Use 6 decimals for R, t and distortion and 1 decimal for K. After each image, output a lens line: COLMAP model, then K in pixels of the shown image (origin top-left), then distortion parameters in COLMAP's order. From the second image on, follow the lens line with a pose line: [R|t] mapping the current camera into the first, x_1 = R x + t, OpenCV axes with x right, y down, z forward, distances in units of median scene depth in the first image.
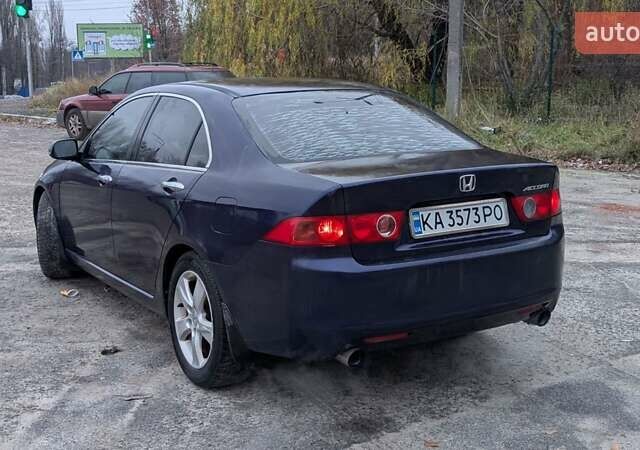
lens RADIAL K [[840.4, 0, 320.0], [0, 840.4, 225.0], [0, 0, 1]] dist [0.161343, -0.560583]
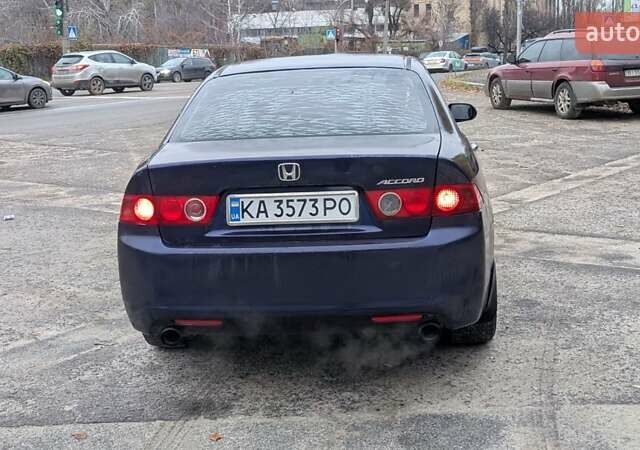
lens RADIAL K [[840.4, 0, 320.0], [0, 840.4, 225.0], [0, 0, 1]] dist [0.161343, -0.560583]
pose [[0.809991, 0.093678, -0.578912, 0.733094], [-0.070778, 0.995559, 0.062070, -0.050352], [0.582156, -0.009302, 0.813024, 0.261923]]
